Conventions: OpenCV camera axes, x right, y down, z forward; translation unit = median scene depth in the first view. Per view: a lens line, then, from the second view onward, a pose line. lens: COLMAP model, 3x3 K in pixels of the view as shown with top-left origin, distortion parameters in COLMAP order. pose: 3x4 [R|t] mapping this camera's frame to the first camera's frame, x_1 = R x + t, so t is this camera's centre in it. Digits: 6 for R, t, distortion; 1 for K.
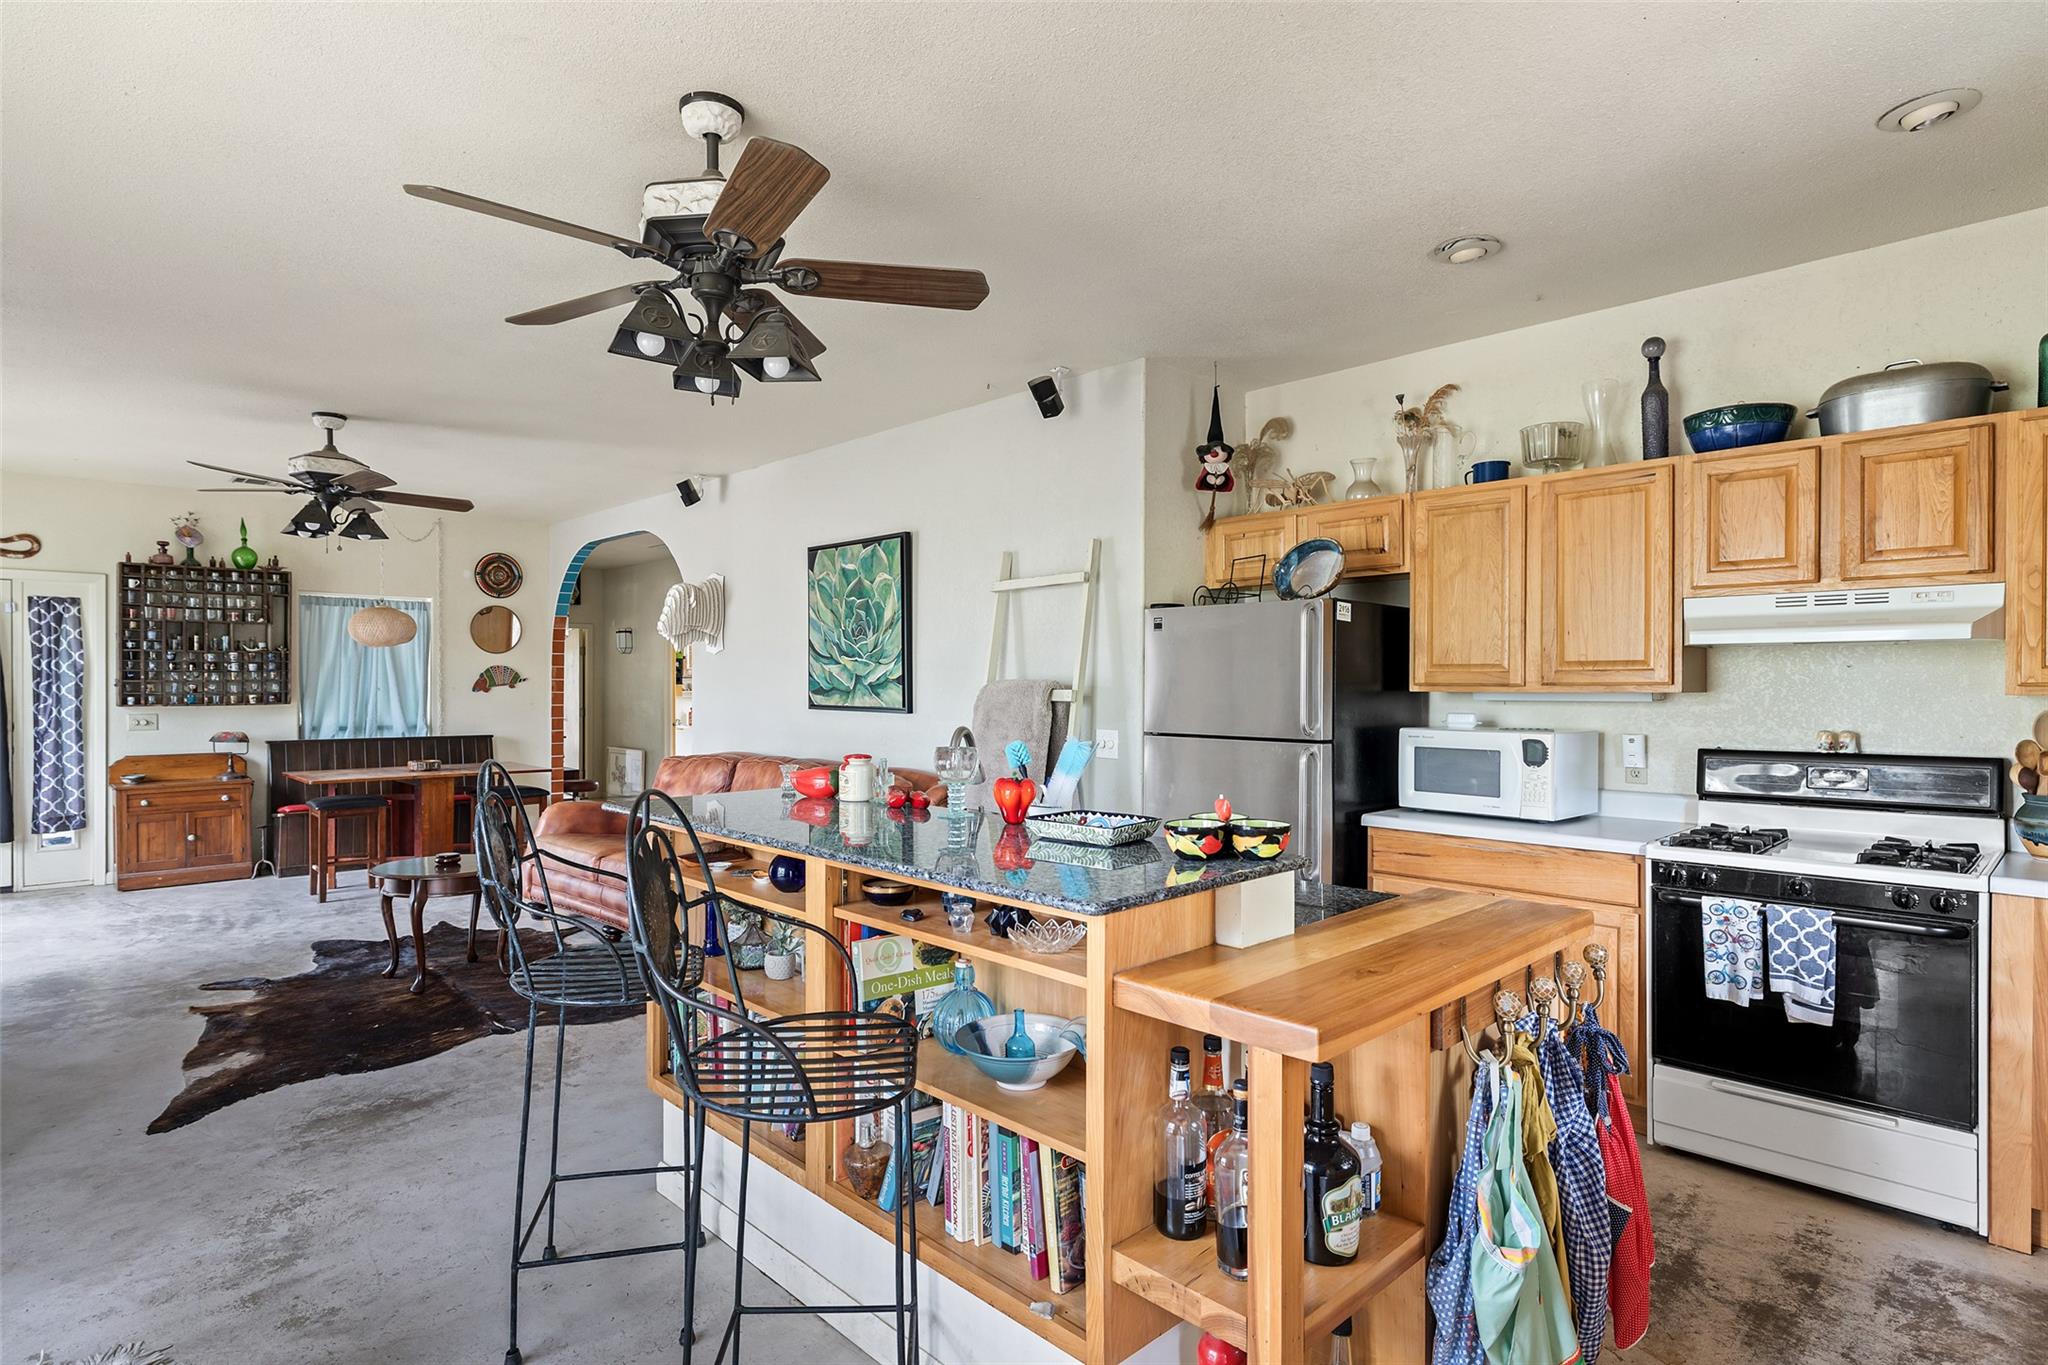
lens RADIAL K [[1062.6, 0, 1034.3], [0, 1062.6, 684.7], [0, 0, 1]] dist [-0.000959, 0.000044]
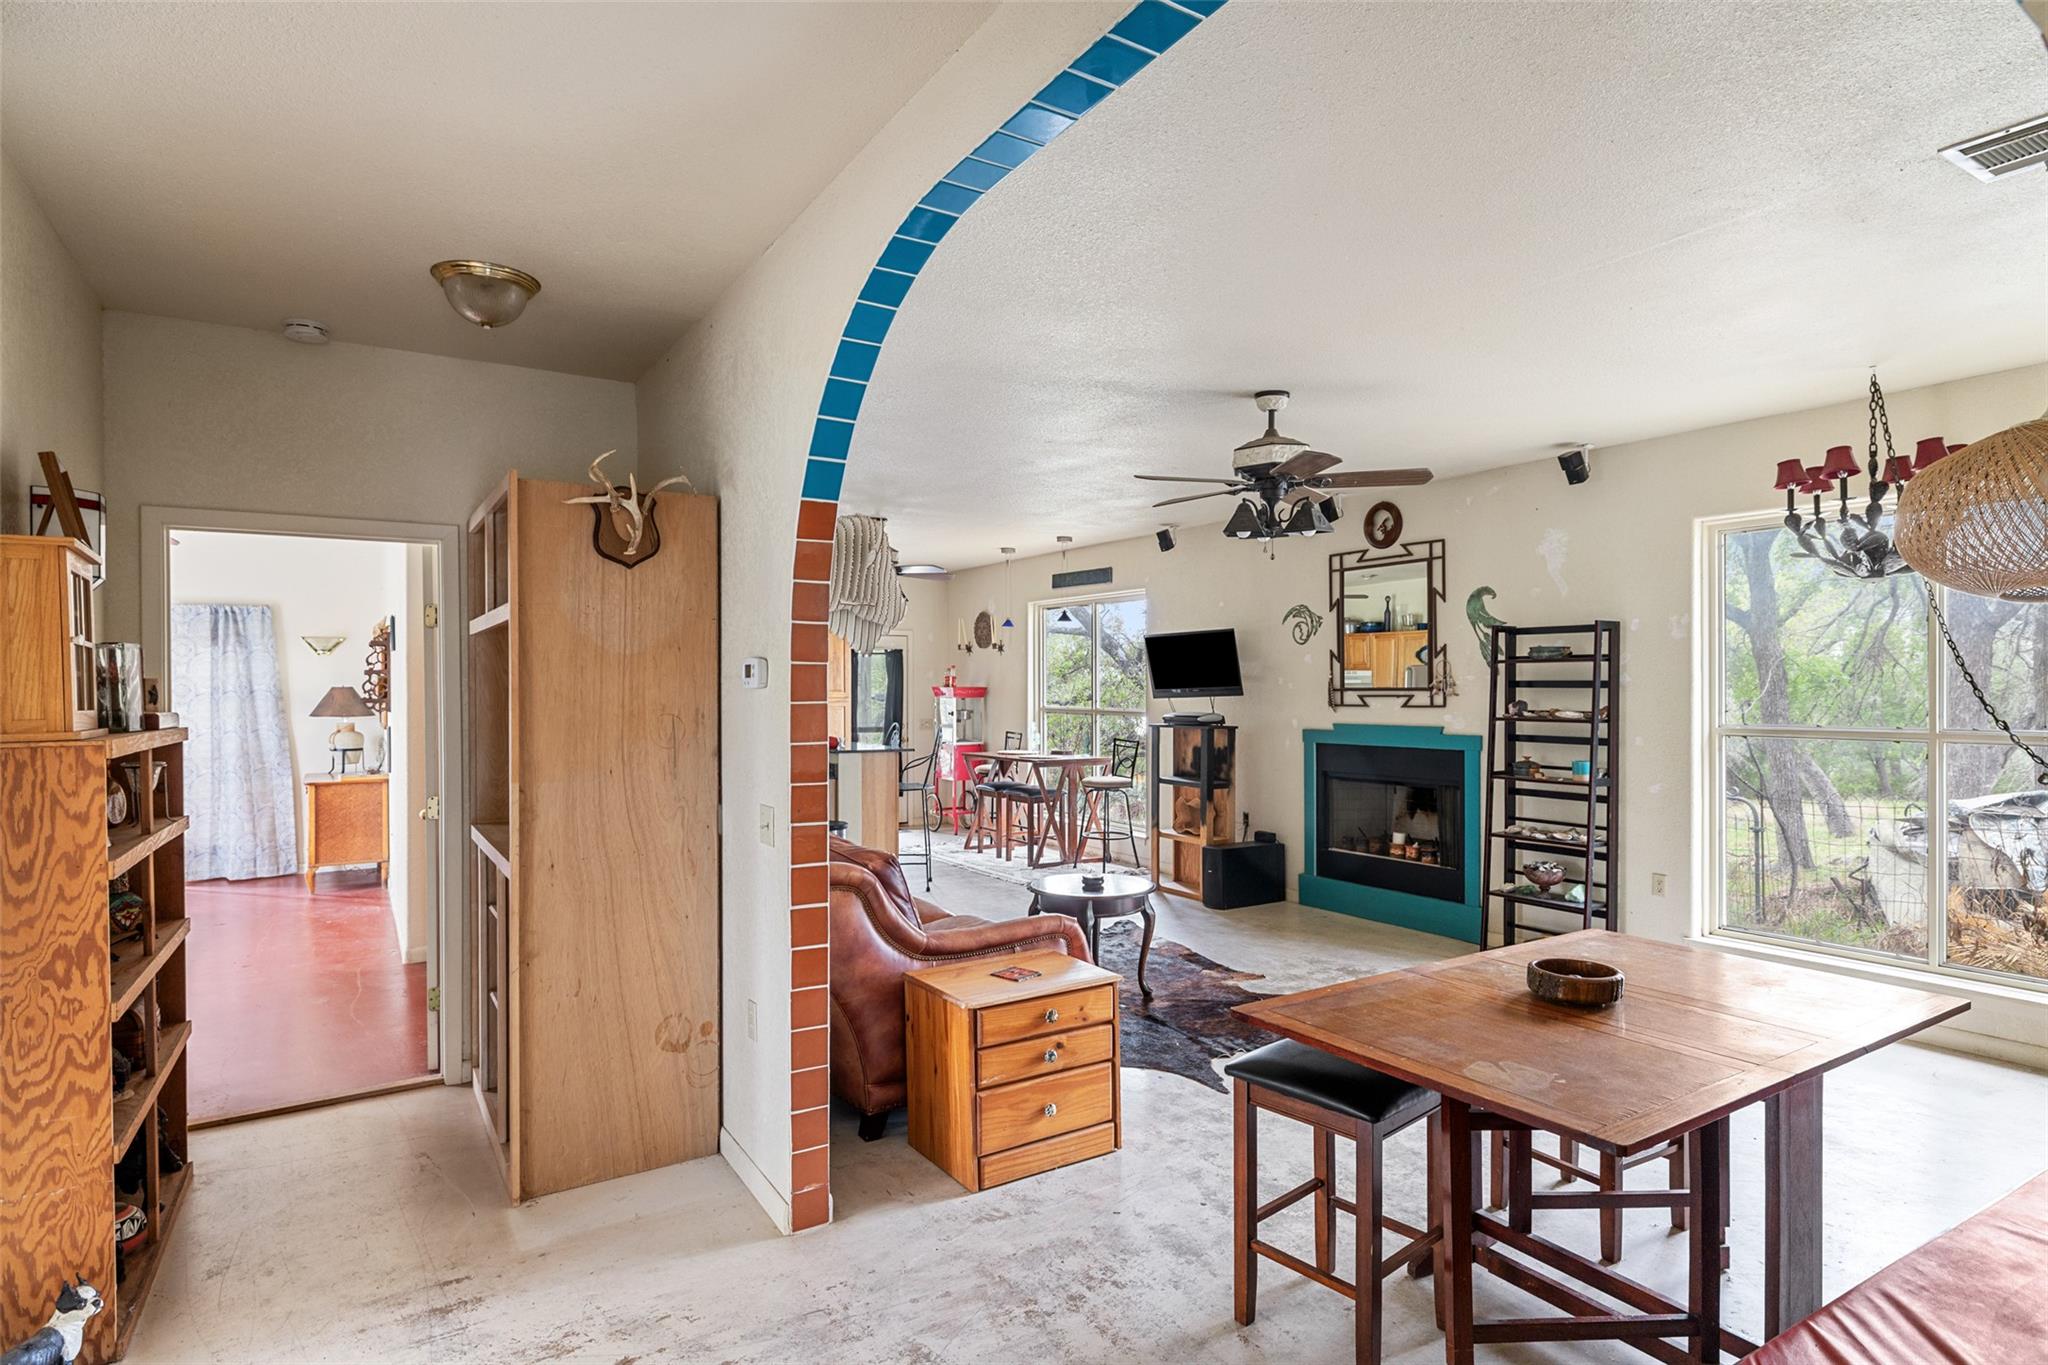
lens RADIAL K [[1080.7, 0, 1024.6], [0, 1080.7, 694.2], [0, 0, 1]] dist [0.005002, 0.000693]
pose [[-0.977783, -0.000054, 0.209618, -0.489795], [0.001884, 0.999957, 0.009047, -0.018548], [-0.209610, 0.009241, -0.977741, 1.409524]]
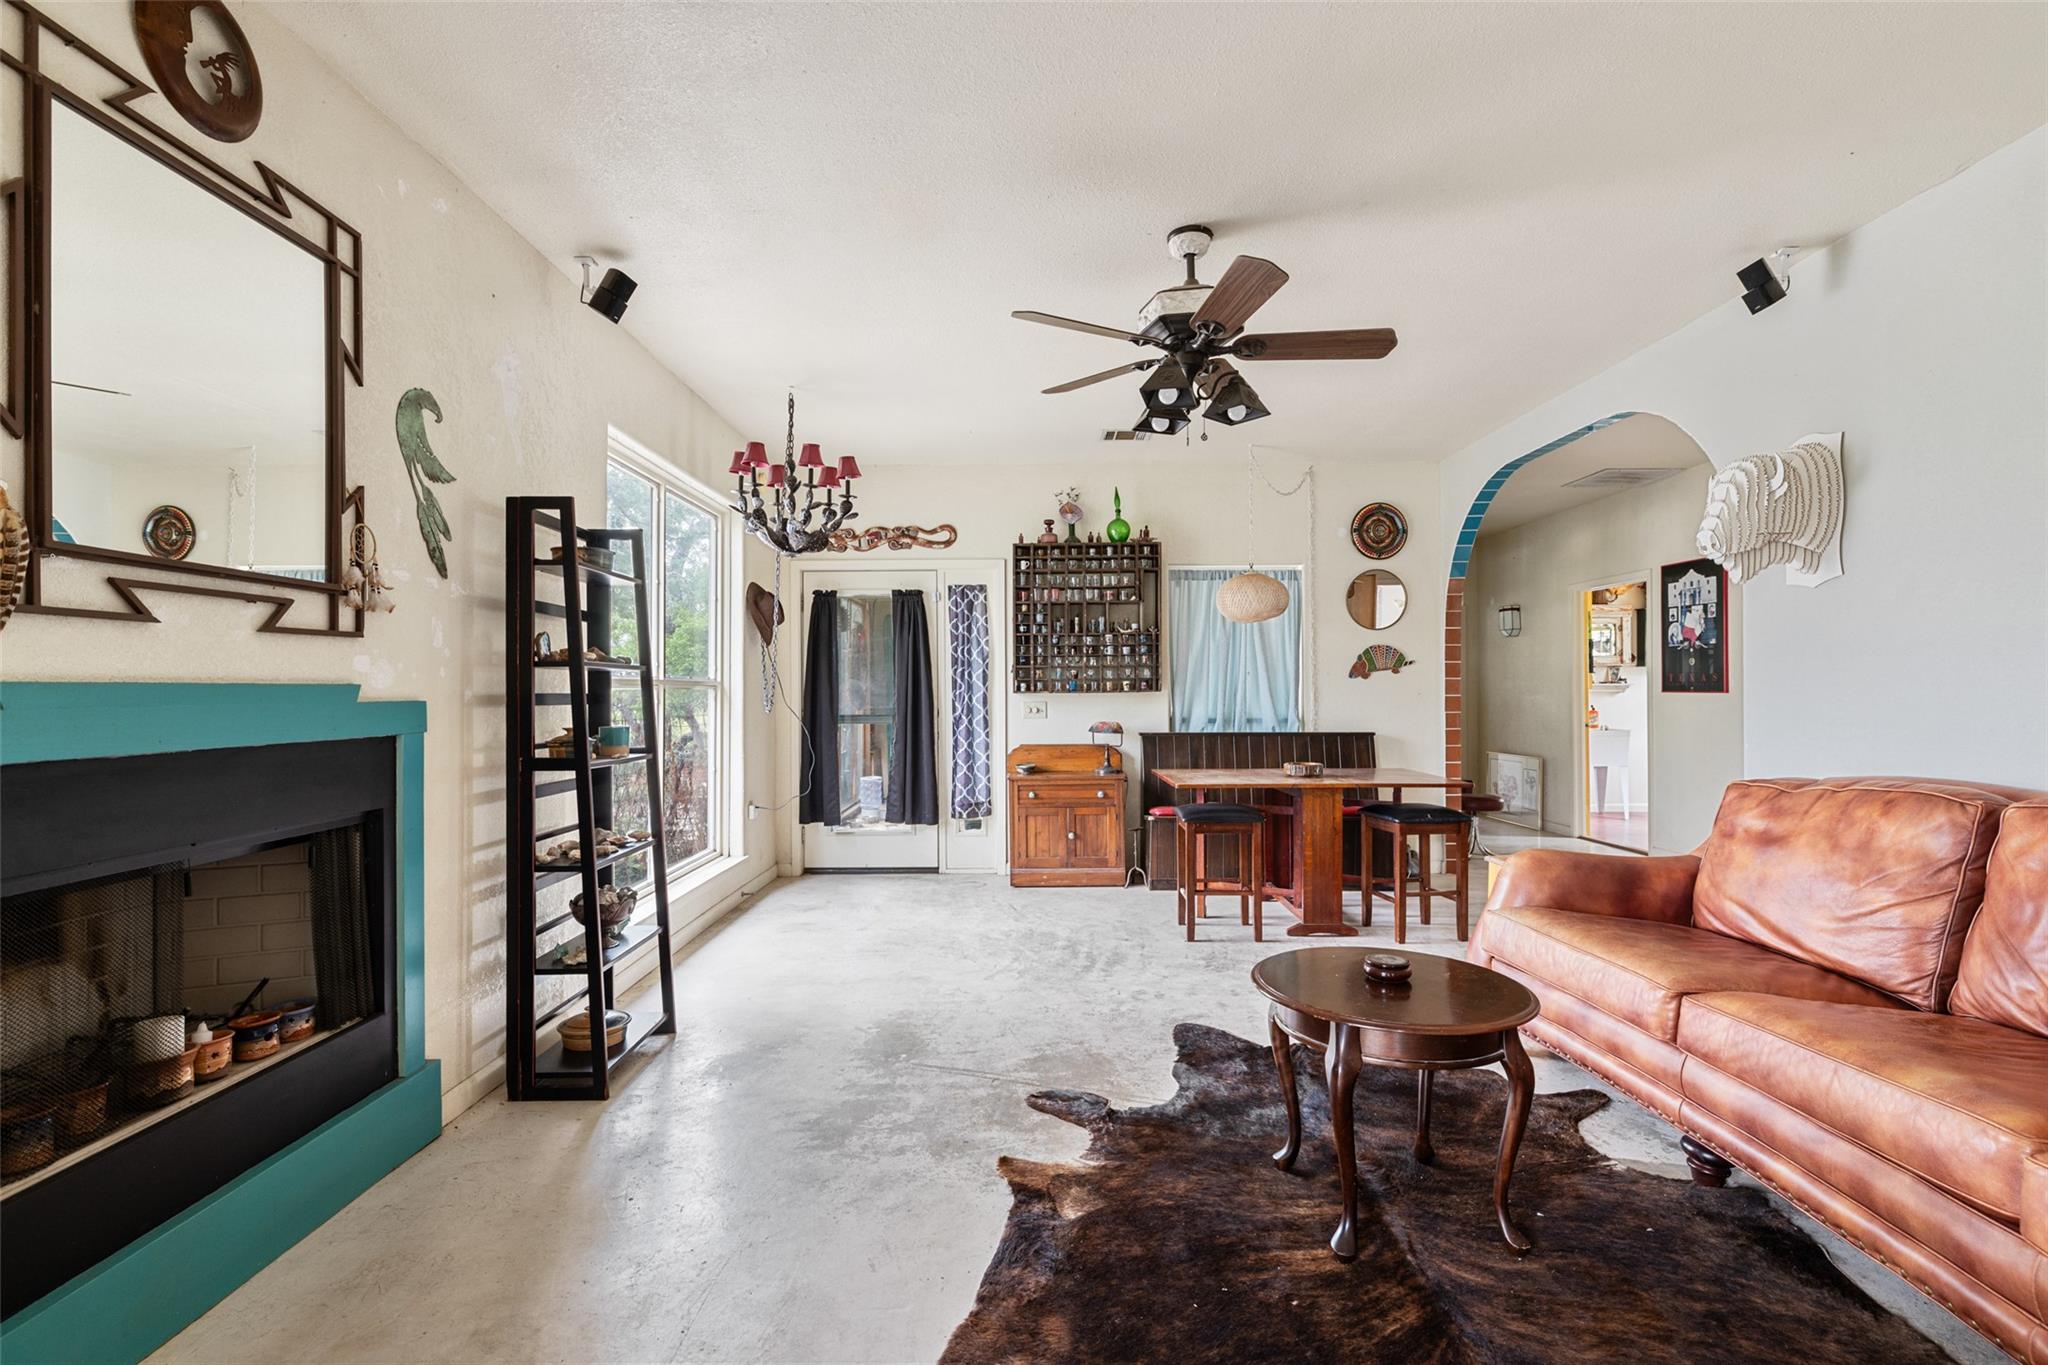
lens RADIAL K [[952.9, 0, 1027.6], [0, 952.9, 690.7], [0, 0, 1]] dist [0.000773, 0.000037]
pose [[0.718604, -0.007123, -0.695383, -0.247821], [0.005524, 0.999974, -0.004535, 0.022244], [0.695398, -0.000582, 0.718625, 0.382487]]
